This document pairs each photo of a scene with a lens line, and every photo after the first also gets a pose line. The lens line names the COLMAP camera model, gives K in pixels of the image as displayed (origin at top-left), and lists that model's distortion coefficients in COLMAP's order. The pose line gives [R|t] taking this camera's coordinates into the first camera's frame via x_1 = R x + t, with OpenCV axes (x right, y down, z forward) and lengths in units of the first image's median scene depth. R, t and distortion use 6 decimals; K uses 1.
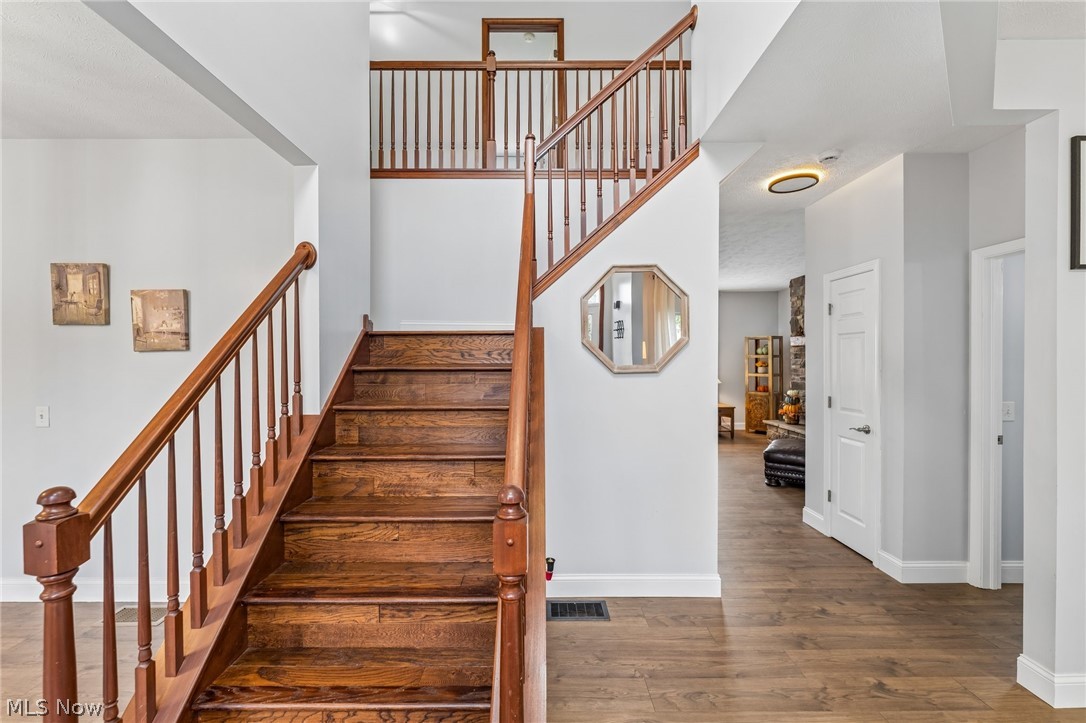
lens RADIAL K [[439.4, 0, 543.0], [0, 439.4, 361.5], [0, 0, 1]] dist [-0.001256, -0.000472]
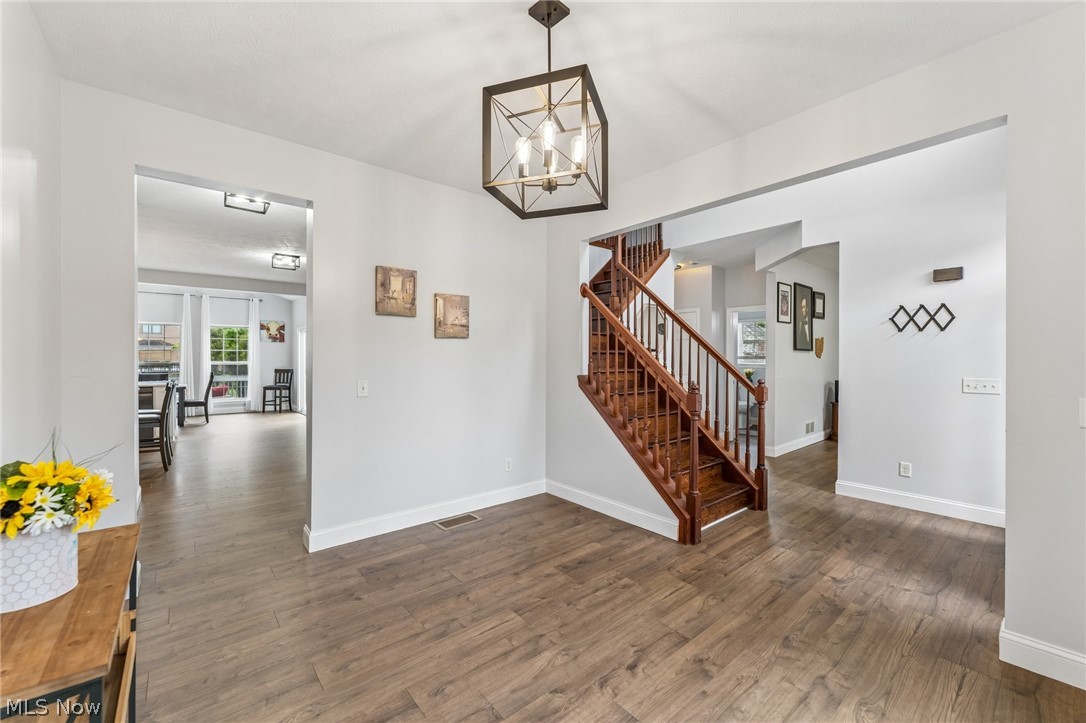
lens RADIAL K [[431.2, 0, 543.0], [0, 431.2, 361.5], [0, 0, 1]] dist [0.000790, 0.000142]
pose [[0.770481, -0.003642, 0.637453, -1.687566], [0.002459, 0.999993, 0.002742, 0.053788], [-0.637458, -0.000545, 0.770485, -0.280942]]
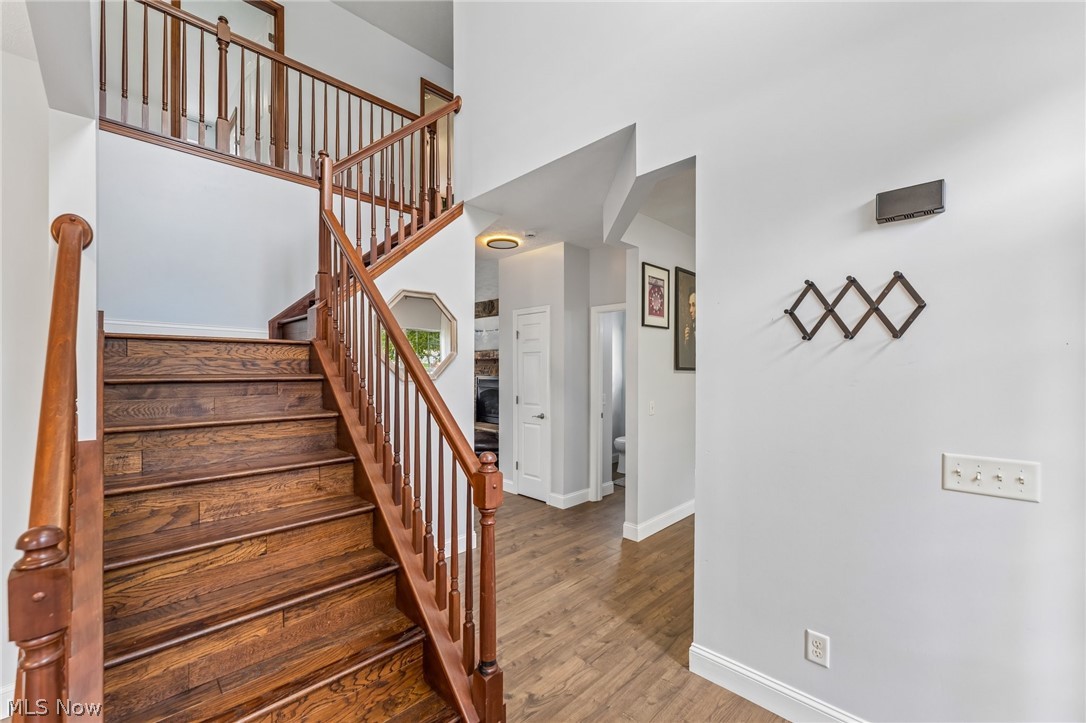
lens RADIAL K [[436.6, 0, 537.8], [0, 436.6, 371.7], [0, 0, 1]] dist [-0.001389, -0.000217]
pose [[0.714291, -0.001609, 0.699847, -0.445039], [0.001954, 0.999998, 0.000305, 0.001344], [-0.699846, 0.001149, 0.714293, -0.092680]]
